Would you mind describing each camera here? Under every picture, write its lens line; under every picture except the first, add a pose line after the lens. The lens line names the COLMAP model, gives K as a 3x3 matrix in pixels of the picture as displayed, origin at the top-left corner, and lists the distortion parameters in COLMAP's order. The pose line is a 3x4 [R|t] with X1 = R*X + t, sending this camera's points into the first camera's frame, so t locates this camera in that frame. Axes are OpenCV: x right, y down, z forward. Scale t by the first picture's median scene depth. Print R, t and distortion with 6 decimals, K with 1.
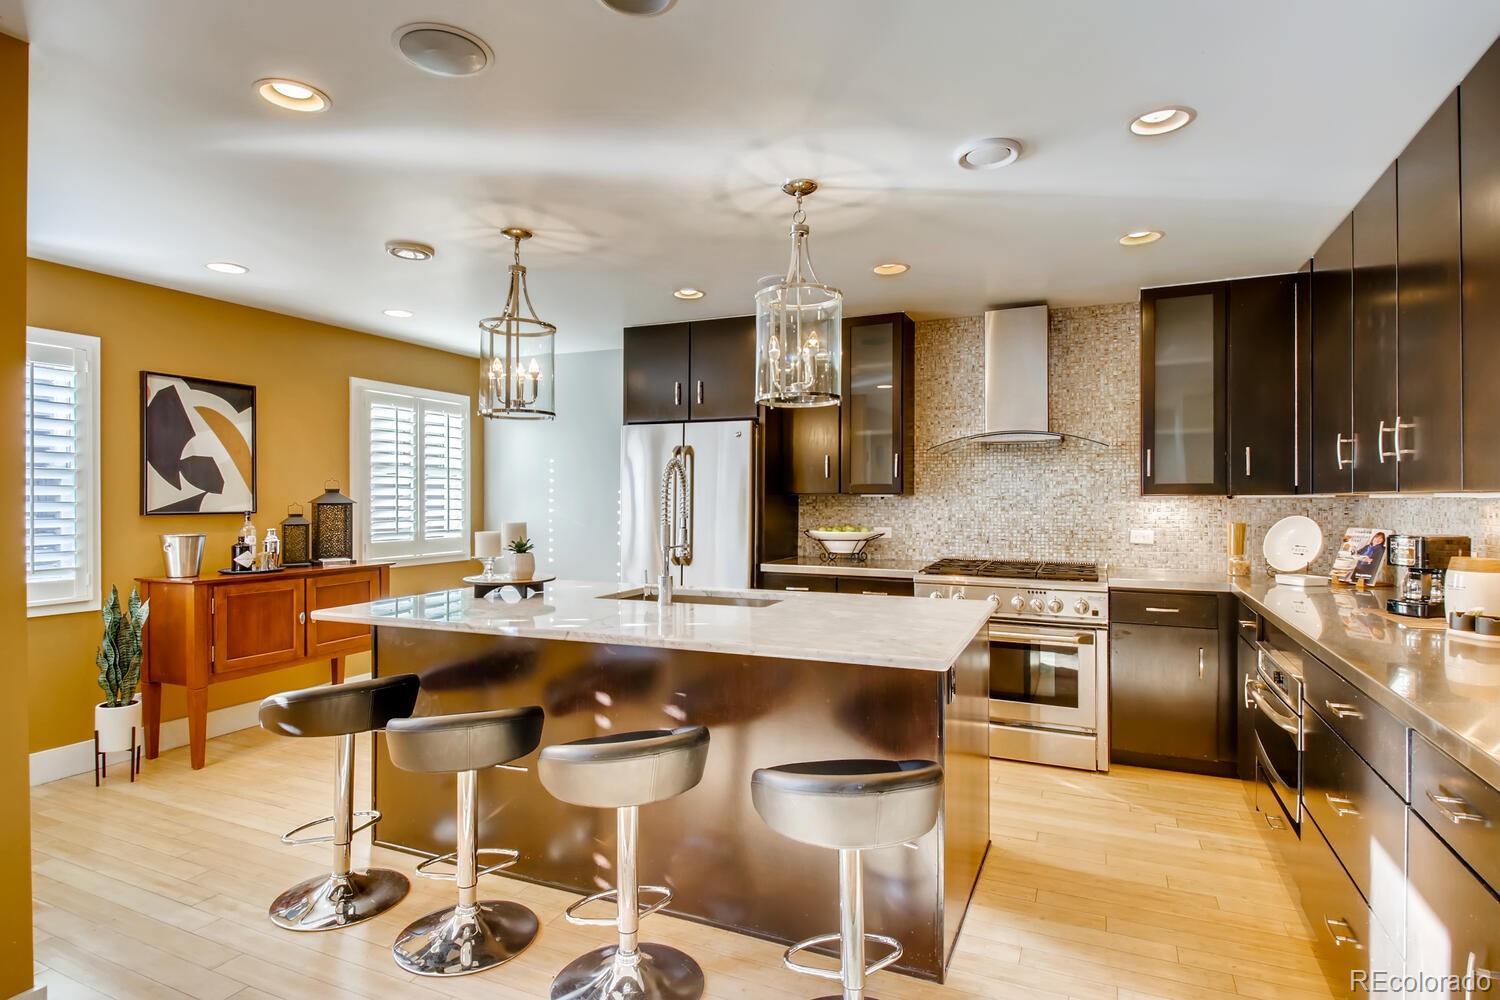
lens RADIAL K [[800.1, 0, 745.0], [0, 800.1, 488.7], [0, 0, 1]] dist [0.076088, -0.000340]
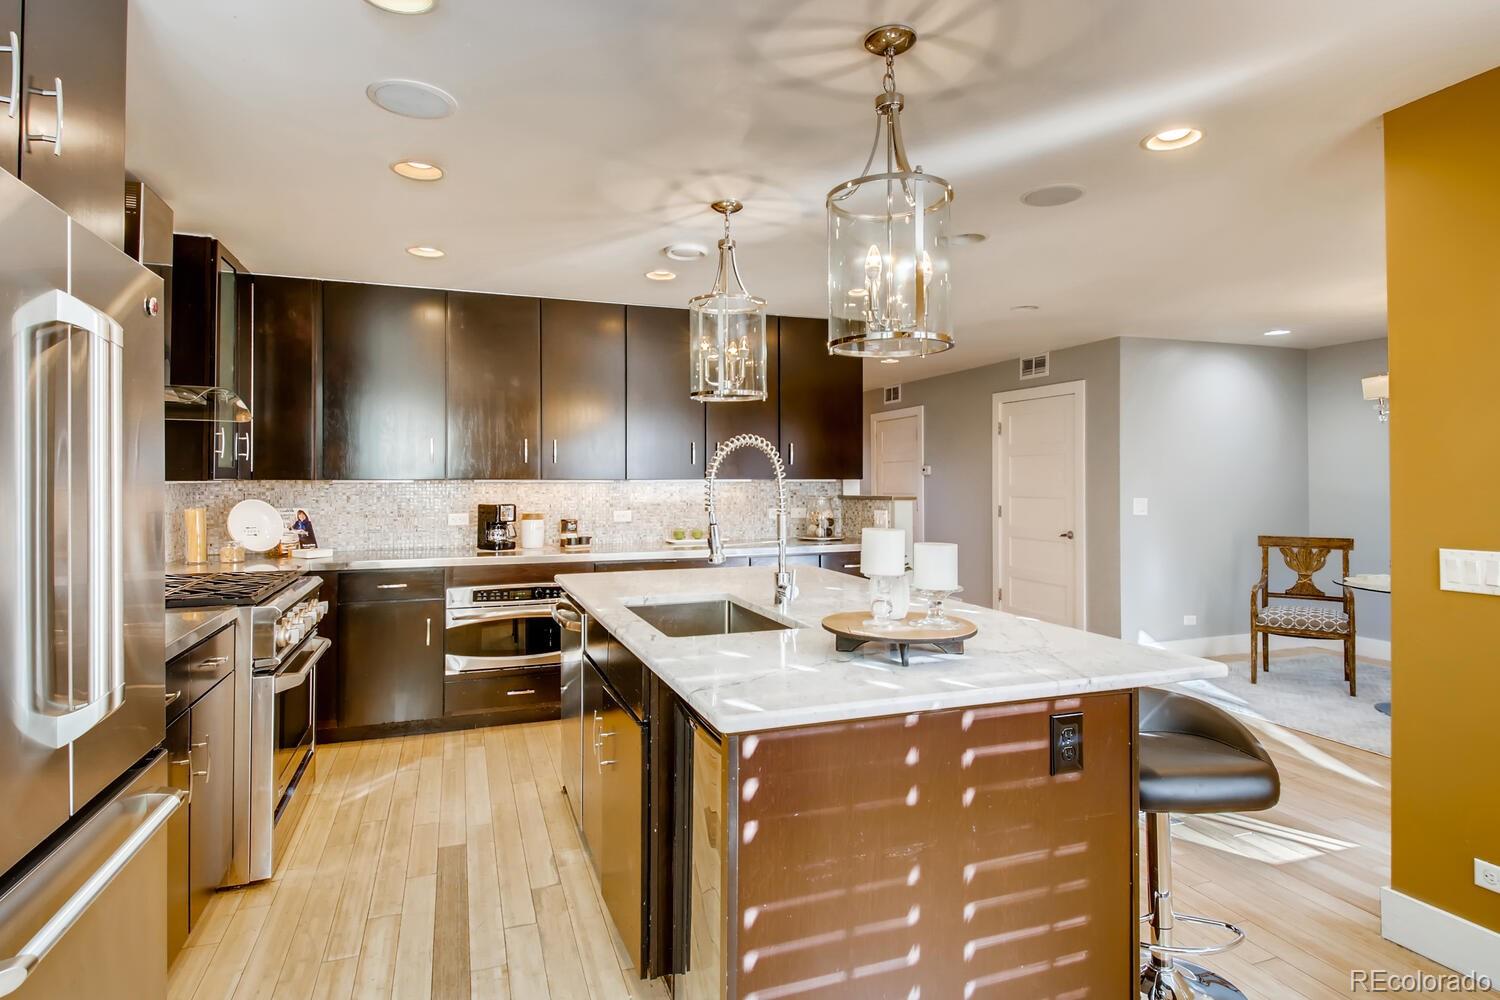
lens RADIAL K [[800.1, 0, 745.0], [0, 800.1, 488.7], [0, 0, 1]] dist [0.076088, -0.000340]
pose [[-0.696389, 0.002350, 0.717660, -0.708787], [-0.006152, 0.999938, -0.009244, 0.026778], [-0.717638, -0.010852, -0.696332, 1.655502]]
